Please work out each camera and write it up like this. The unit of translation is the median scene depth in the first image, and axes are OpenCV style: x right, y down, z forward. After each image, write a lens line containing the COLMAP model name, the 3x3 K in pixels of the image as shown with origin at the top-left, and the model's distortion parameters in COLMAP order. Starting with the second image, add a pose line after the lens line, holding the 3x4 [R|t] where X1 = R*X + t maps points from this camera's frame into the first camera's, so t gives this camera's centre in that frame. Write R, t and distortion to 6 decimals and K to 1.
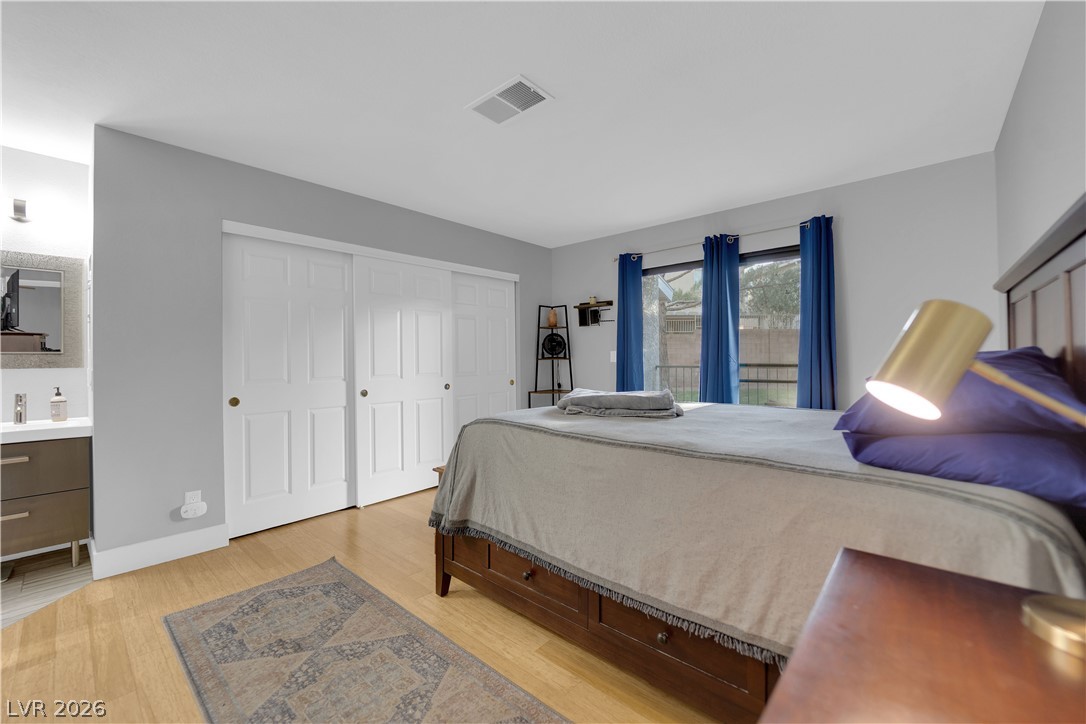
lens RADIAL K [[437.5, 0, 549.2], [0, 437.5, 356.2], [0, 0, 1]] dist [-0.011587, -0.003000]
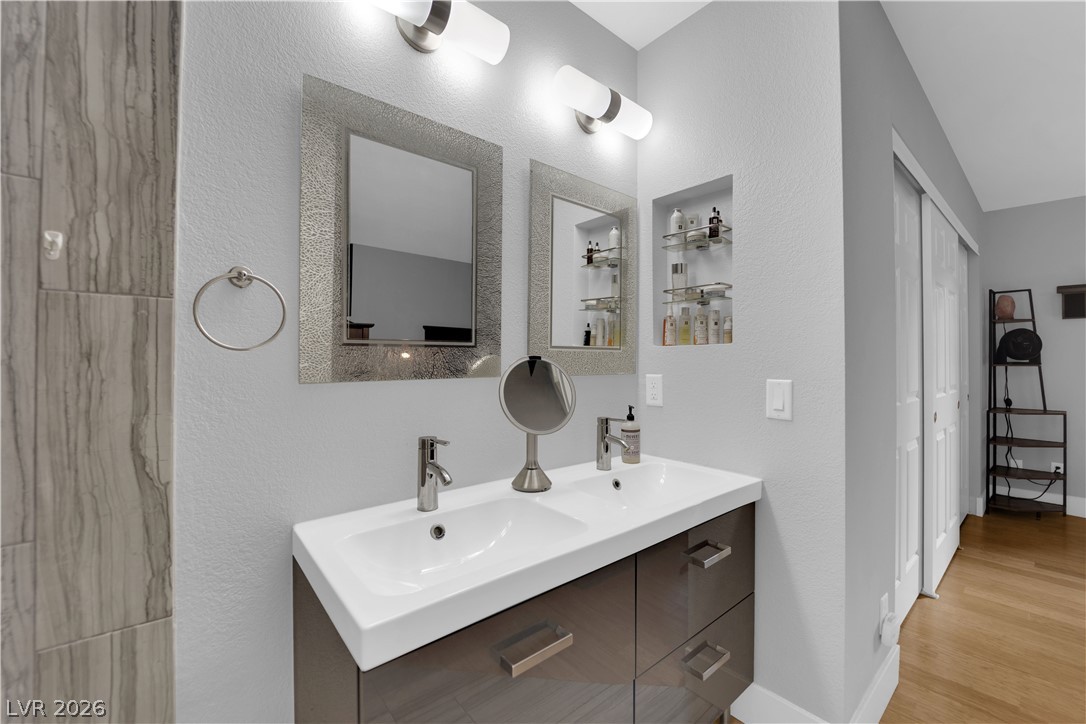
lens RADIAL K [[437.5, 0, 545.3], [0, 437.5, 346.1], [0, 0, 1]] dist [-0.011587, -0.003000]
pose [[0.988903, 0.015489, -0.147751, -1.155180], [-0.017792, 0.999740, -0.014282, -0.001039], [0.147491, 0.016752, 0.988922, 0.365312]]
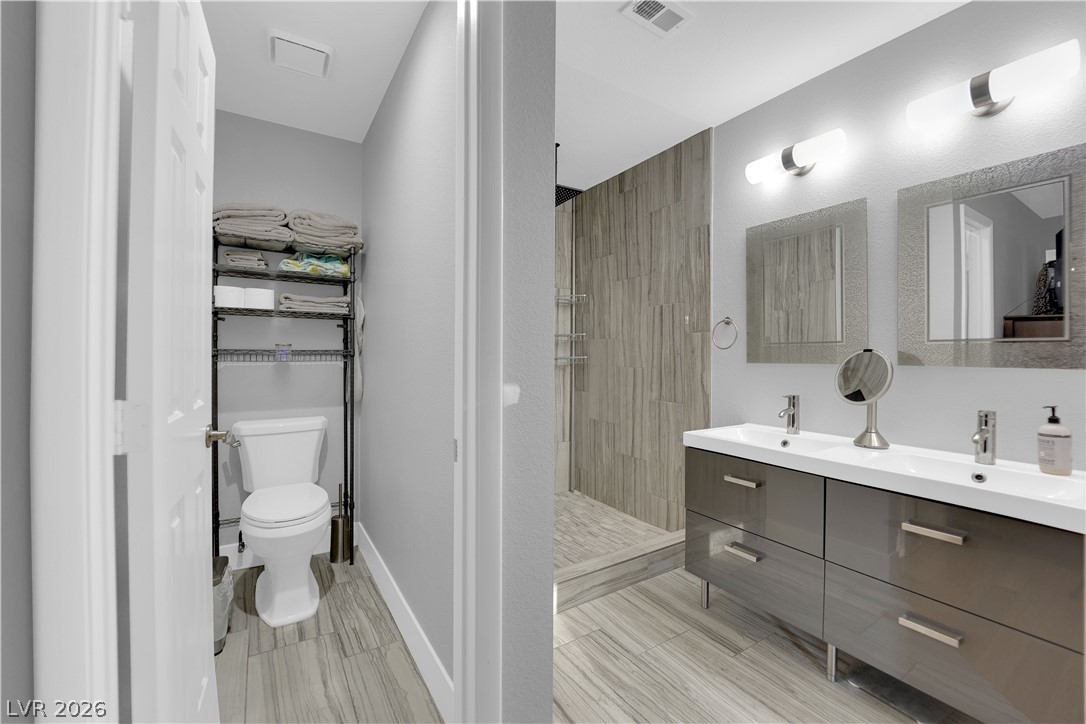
lens RADIAL K [[437.5, 0, 539.8], [0, 437.5, 358.0], [0, 0, 1]] dist [-0.011587, -0.003000]
pose [[-0.283638, 0.013676, -0.958834, -0.480914], [0.002424, 0.999905, 0.013544, 0.006639], [0.958928, 0.001517, -0.283644, 0.550214]]
